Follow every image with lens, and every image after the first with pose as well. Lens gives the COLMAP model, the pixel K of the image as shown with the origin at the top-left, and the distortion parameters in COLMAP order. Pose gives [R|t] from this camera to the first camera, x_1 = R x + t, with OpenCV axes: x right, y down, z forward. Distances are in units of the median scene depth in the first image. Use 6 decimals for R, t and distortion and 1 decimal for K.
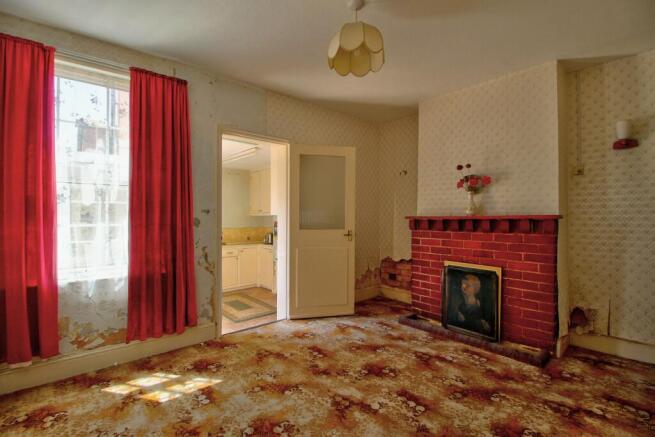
lens RADIAL K [[305.0, 0, 327.3], [0, 305.0, 218.1], [0, 0, 1]] dist [-0.013178, -0.001056]
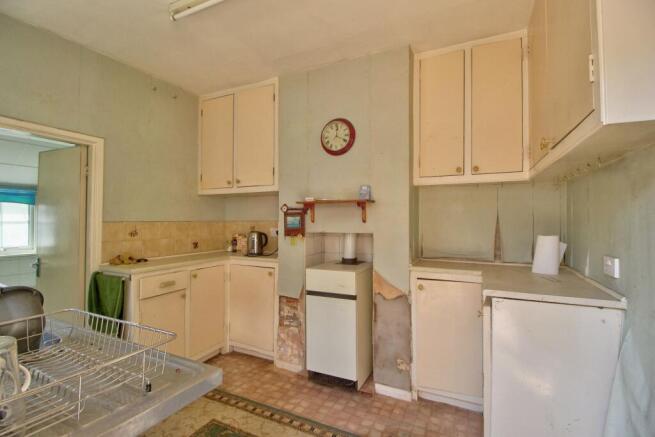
lens RADIAL K [[305.0, 0, 328.1], [0, 305.0, 217.7], [0, 0, 1]] dist [-0.013178, -0.001056]
pose [[0.924845, 0.003895, 0.380323, -0.261381], [0.002168, 0.999877, -0.015511, 0.036134], [-0.380337, 0.015169, 0.924724, 0.535999]]
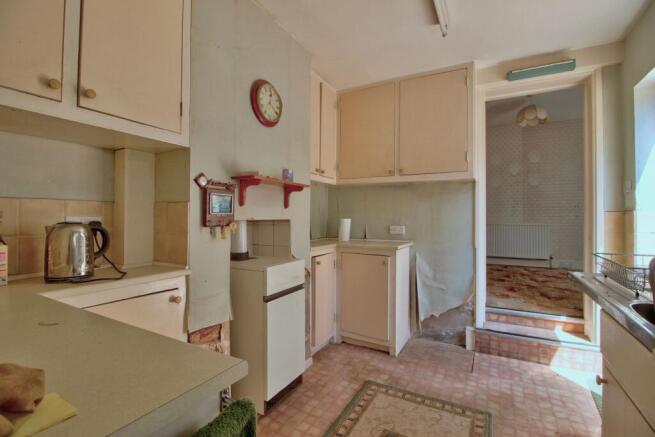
lens RADIAL K [[305.0, 0, 328.3], [0, 305.0, 216.0], [0, 0, 1]] dist [-0.013178, -0.001056]
pose [[-0.339820, 0.005689, 0.940473, -0.418299], [0.003143, 0.999983, -0.004914, 0.046921], [-0.940485, 0.001287, -0.339832, 0.918342]]
